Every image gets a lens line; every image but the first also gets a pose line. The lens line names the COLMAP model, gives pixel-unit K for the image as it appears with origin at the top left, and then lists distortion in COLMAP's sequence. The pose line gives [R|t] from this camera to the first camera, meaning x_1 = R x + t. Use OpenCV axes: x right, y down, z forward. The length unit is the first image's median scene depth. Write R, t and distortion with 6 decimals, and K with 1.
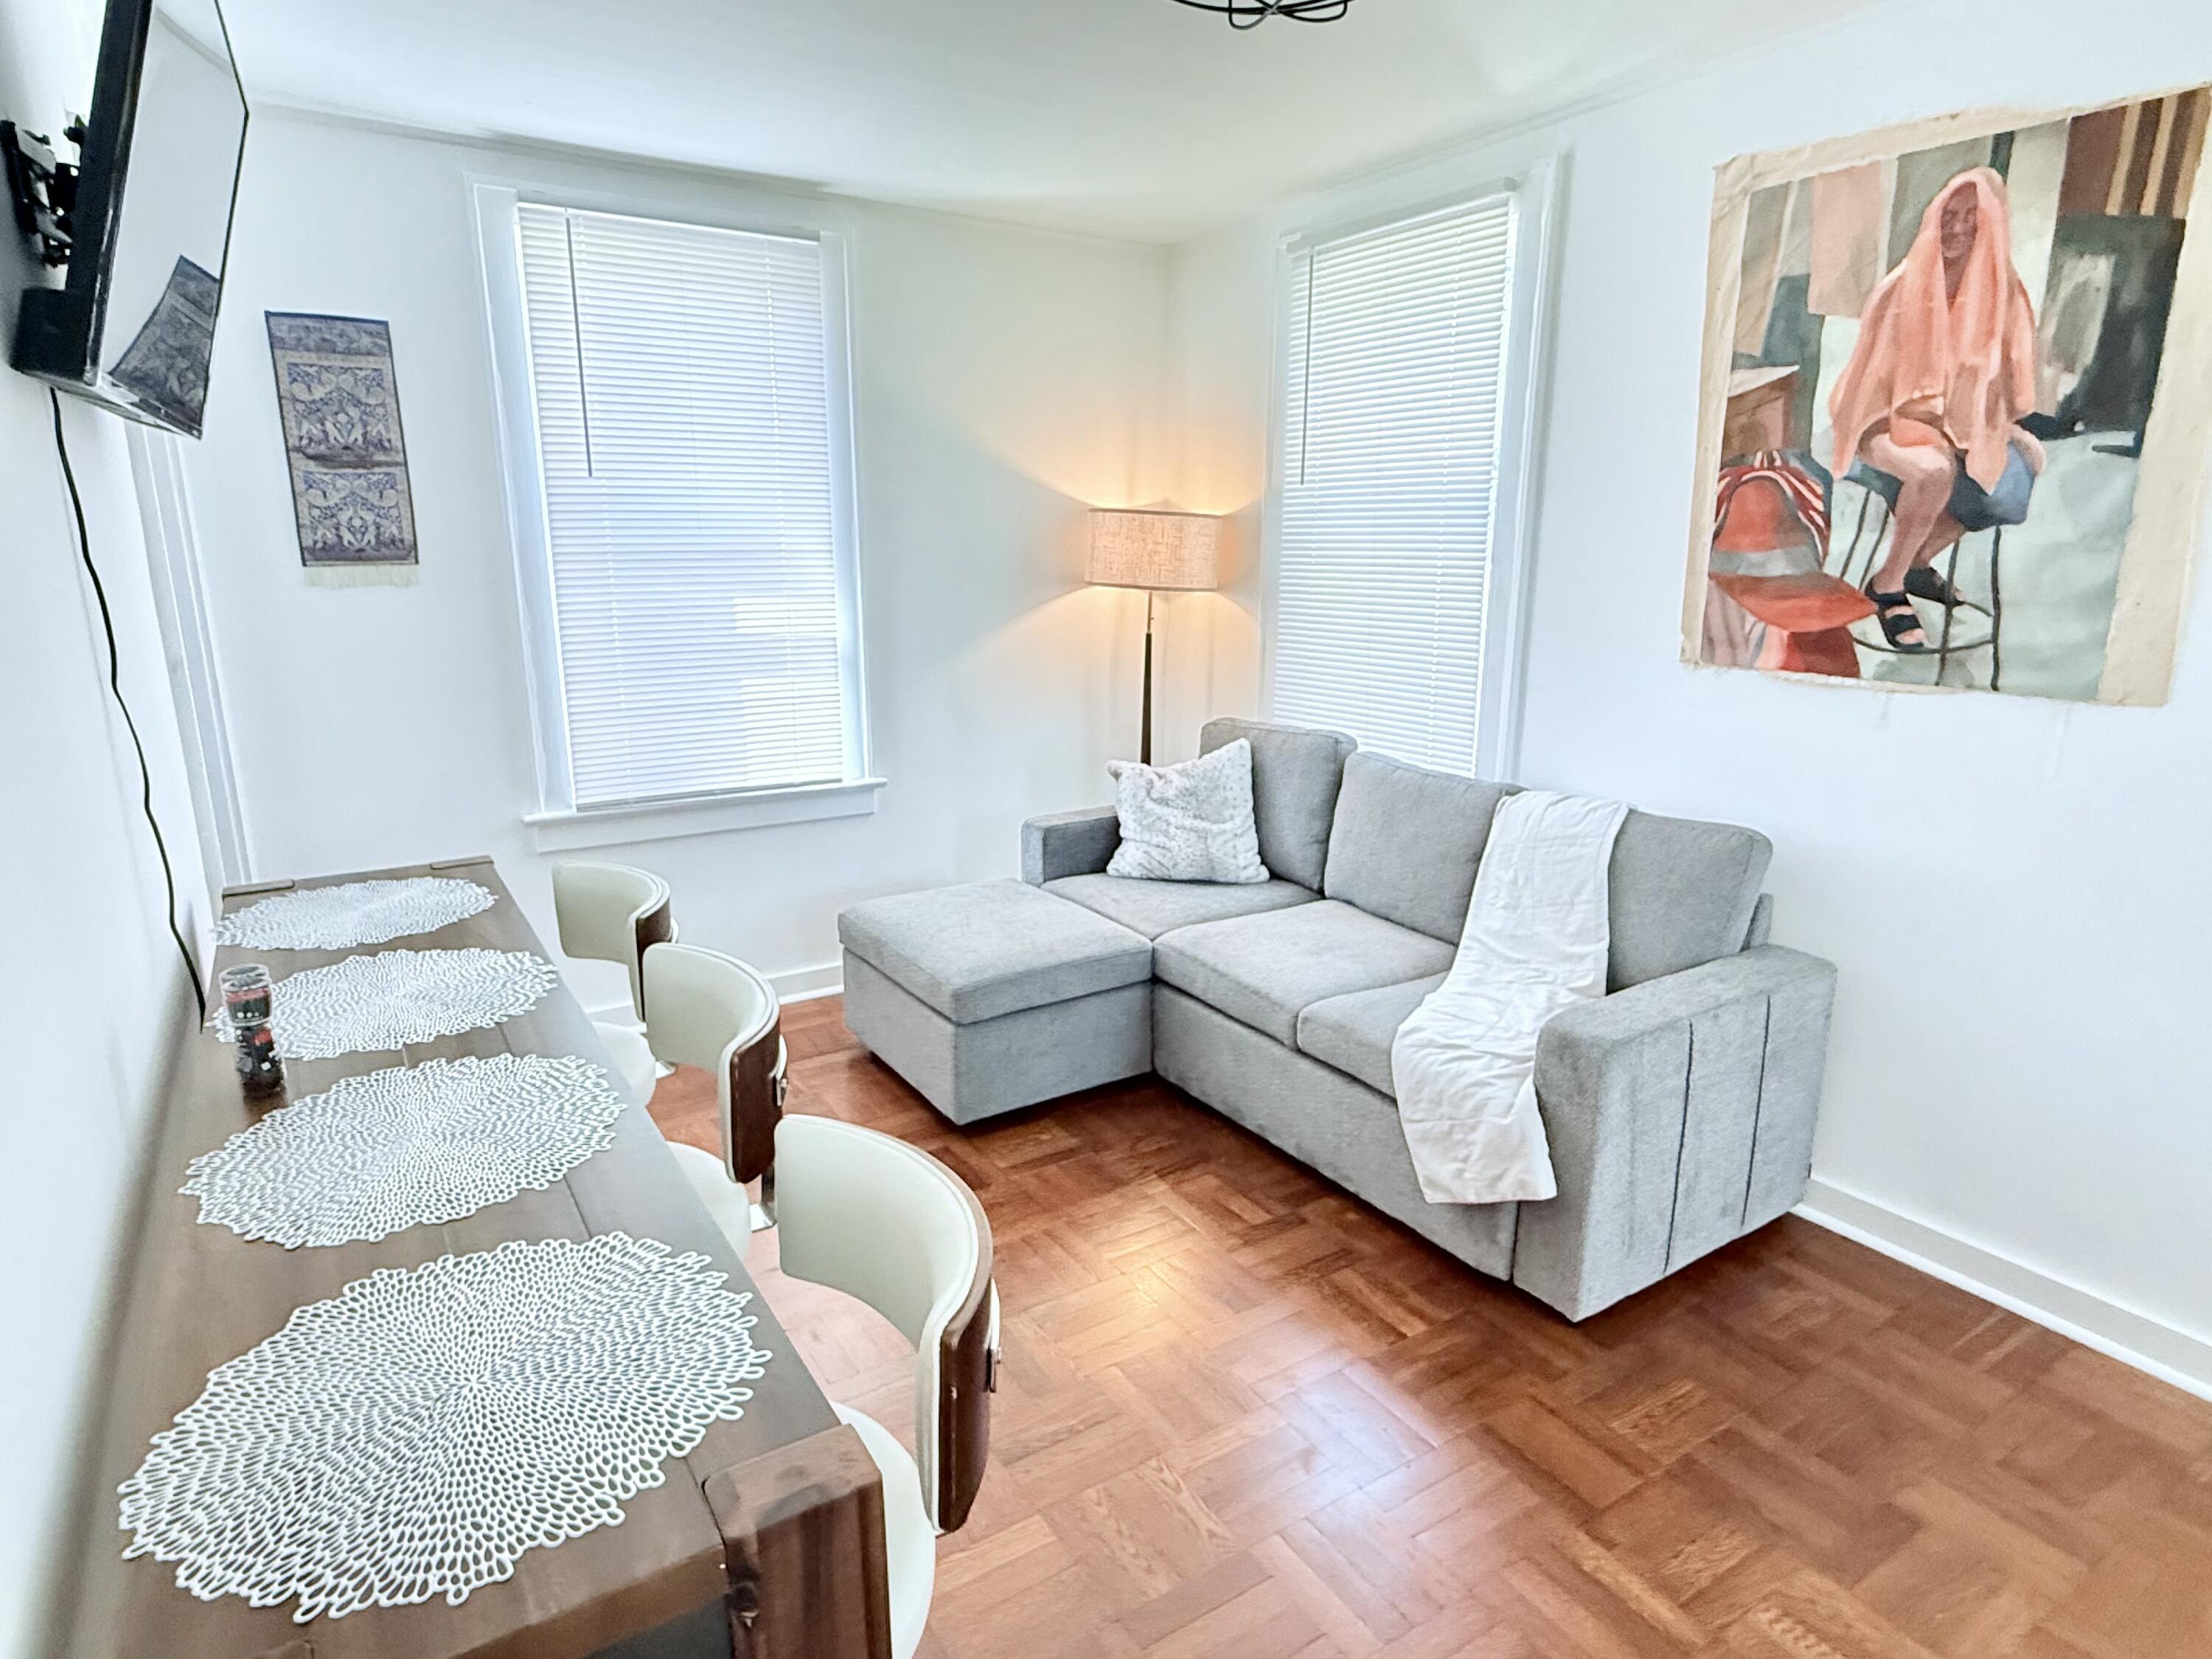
lens RADIAL K [[1231.0, 0, 1095.7], [0, 1231.0, 841.1], [0, 0, 1]] dist [0.002592, -0.000572]
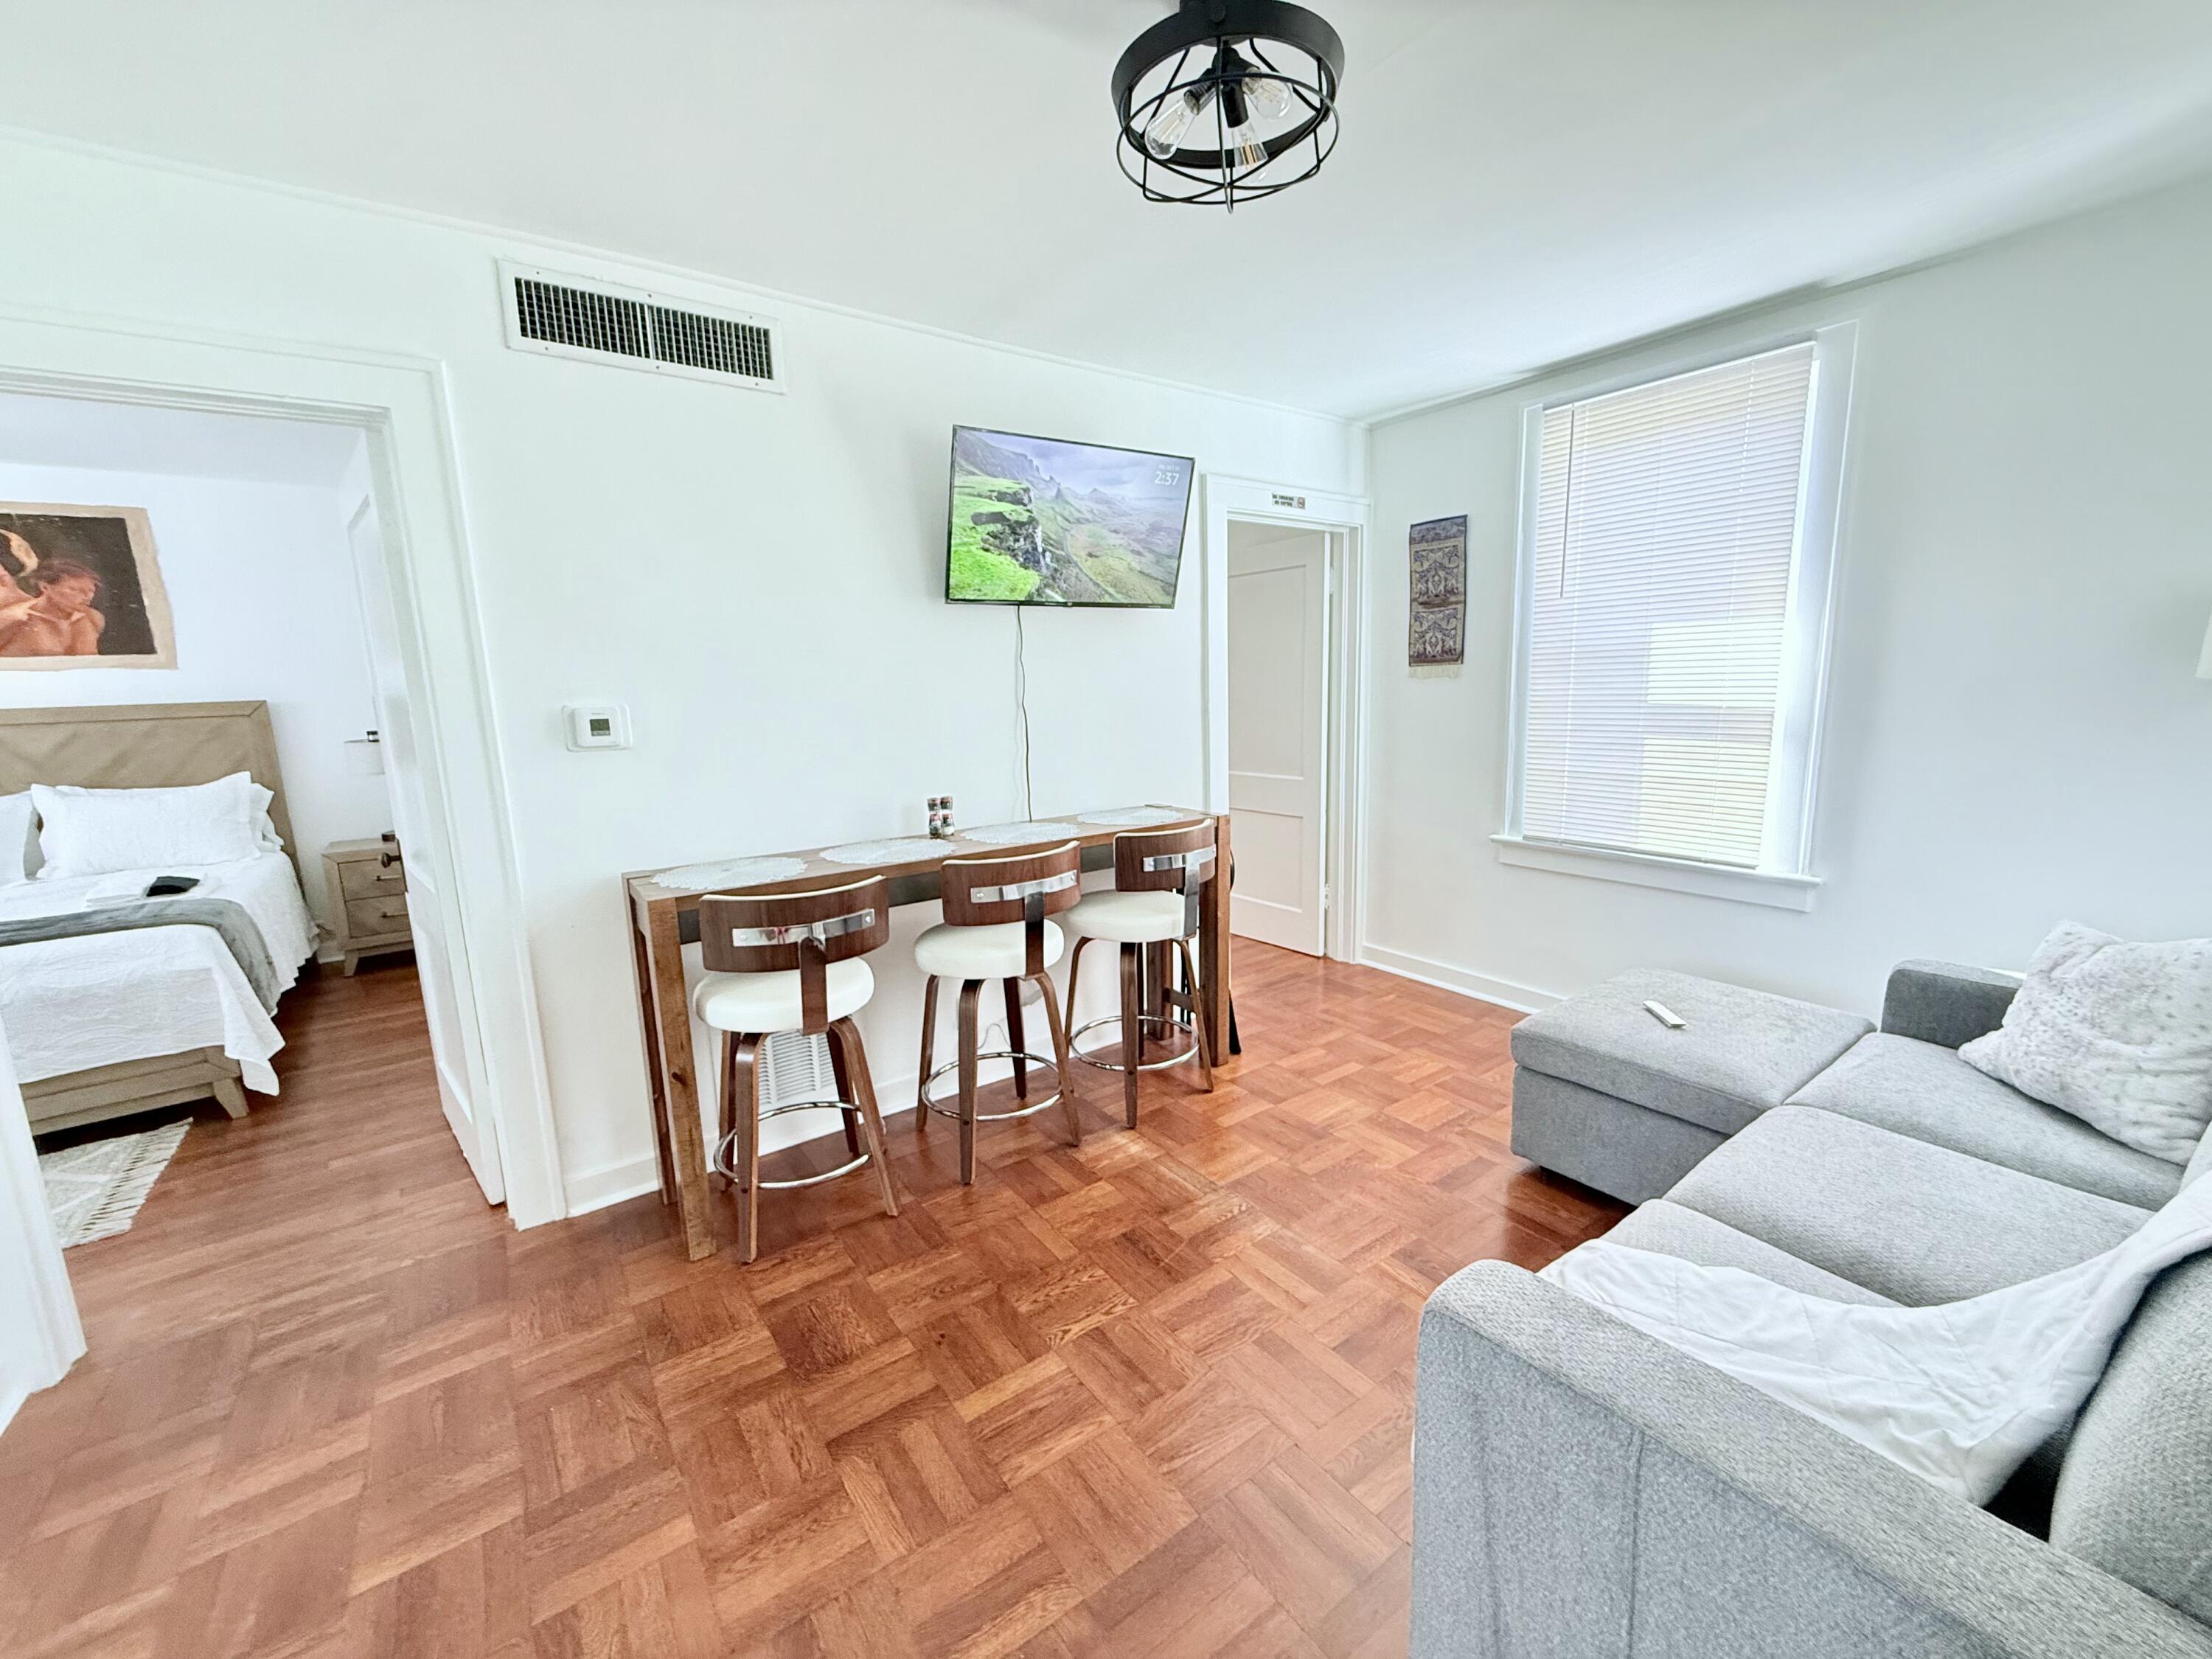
lens RADIAL K [[883.9, 0, 1097.1], [0, 883.9, 836.8], [0, 0, 1]] dist [-0.004205, 0.000660]
pose [[0.048011, 0.168531, -0.984526, 0.721764], [-0.214897, 0.964324, 0.154593, -0.104756], [0.975456, 0.204150, 0.082515, 0.609401]]
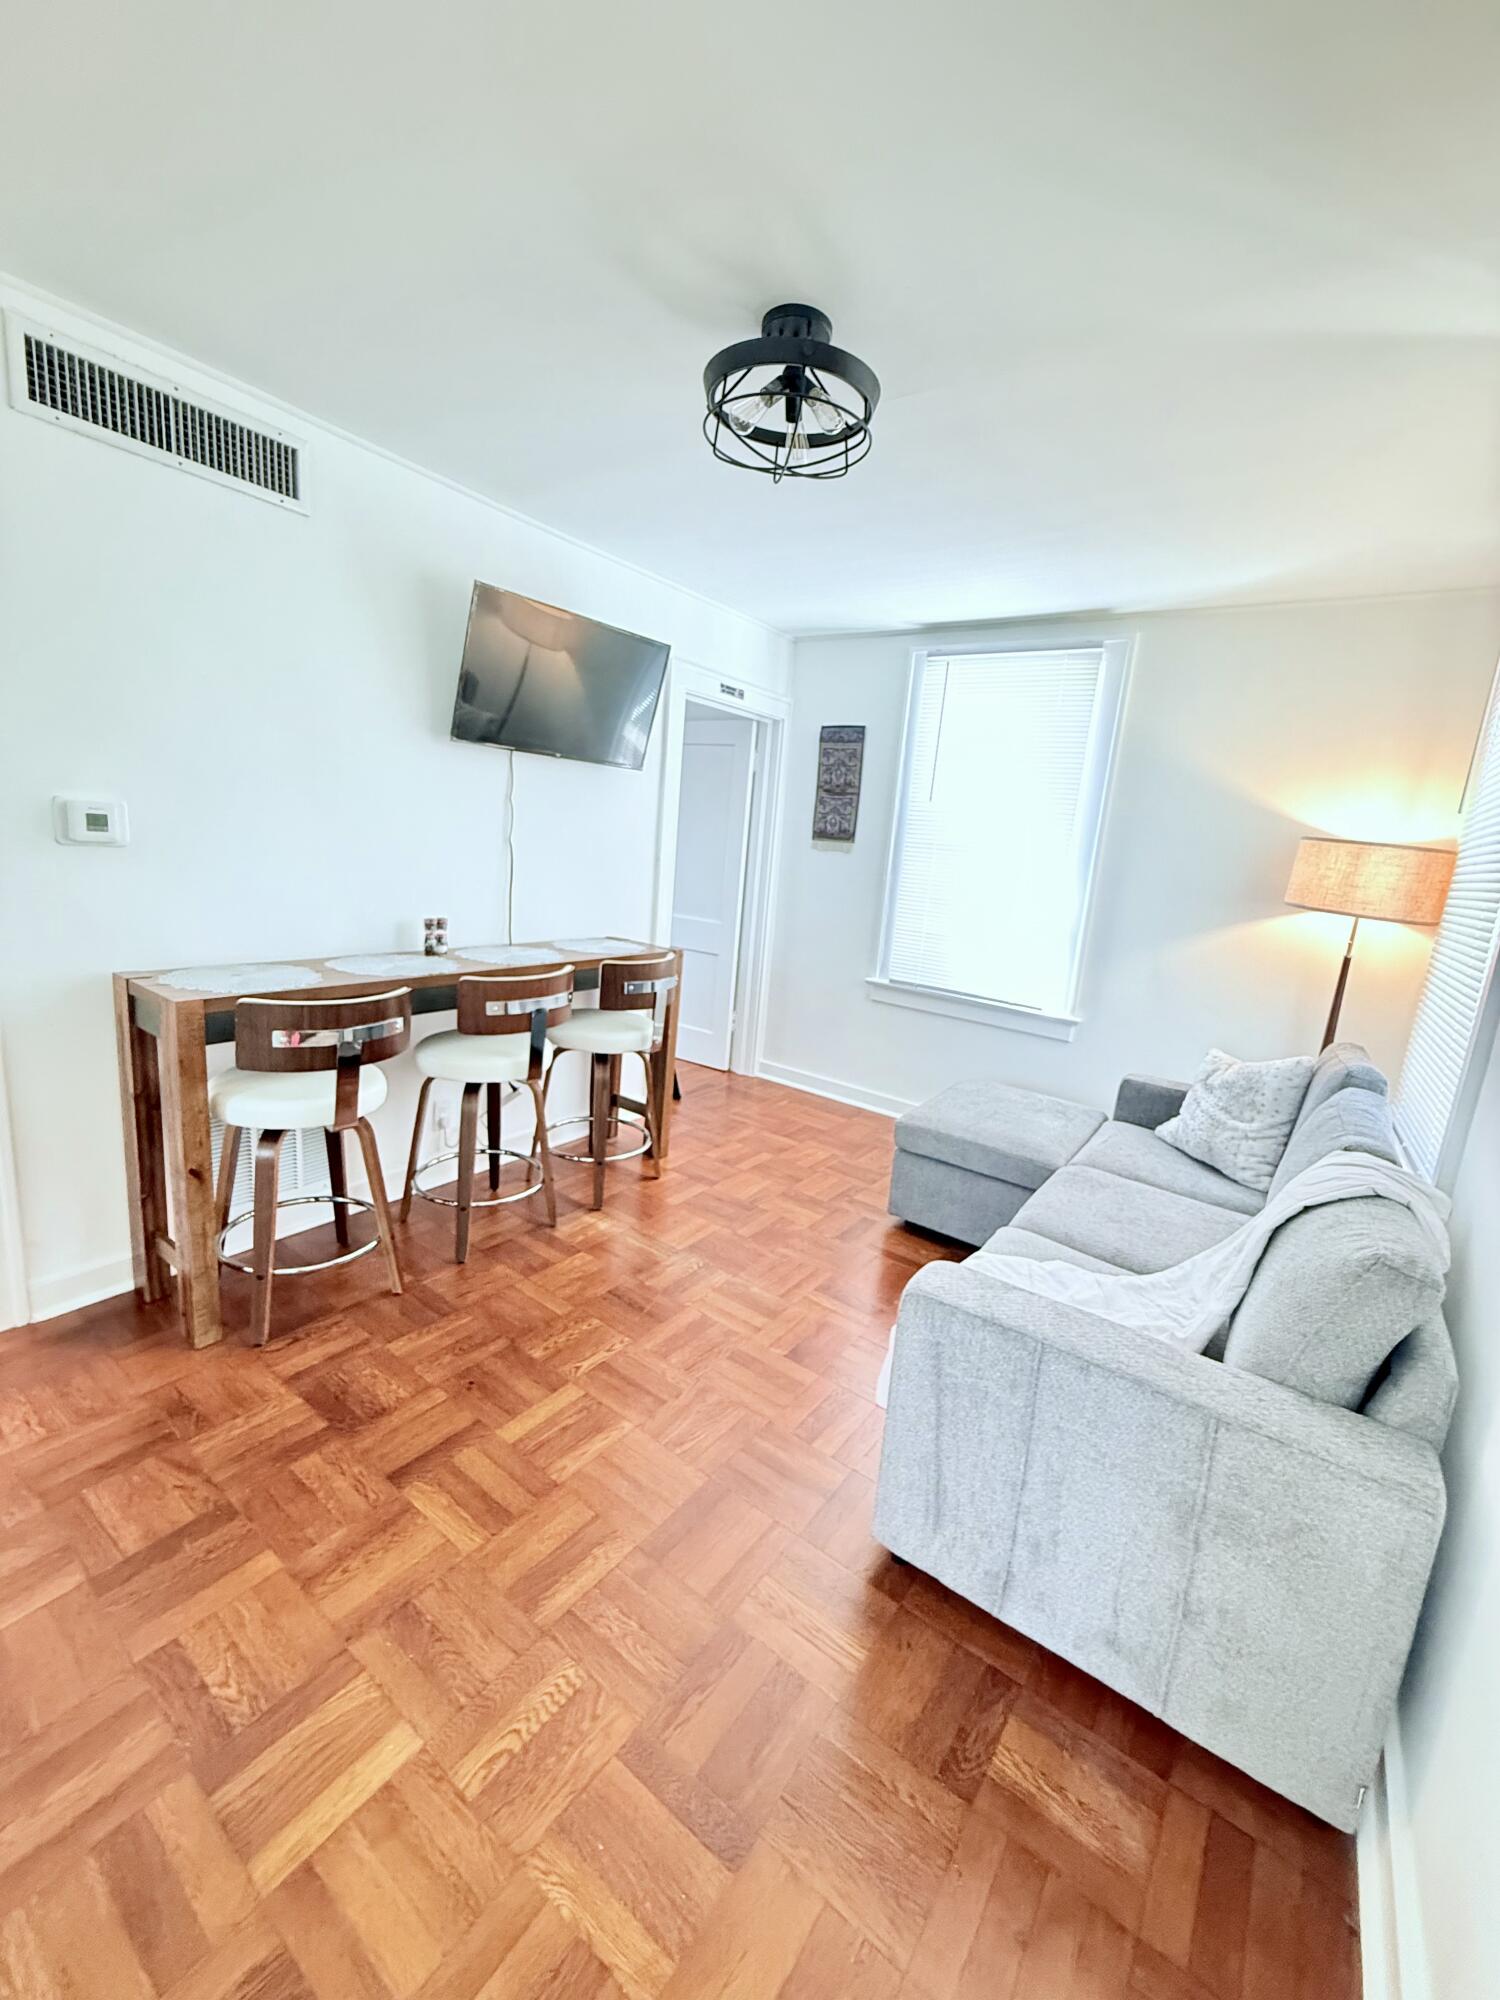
lens RADIAL K [[801.4, 0, 750.0], [0, 801.4, 1000.0], [0, 0, 1]] dist [-0.005940, -0.000338]
pose [[0.364305, 0.217025, -0.905639, 0.785011], [-0.306442, 0.946247, 0.103486, -0.079434], [0.879418, 0.239825, 0.411228, 0.459383]]
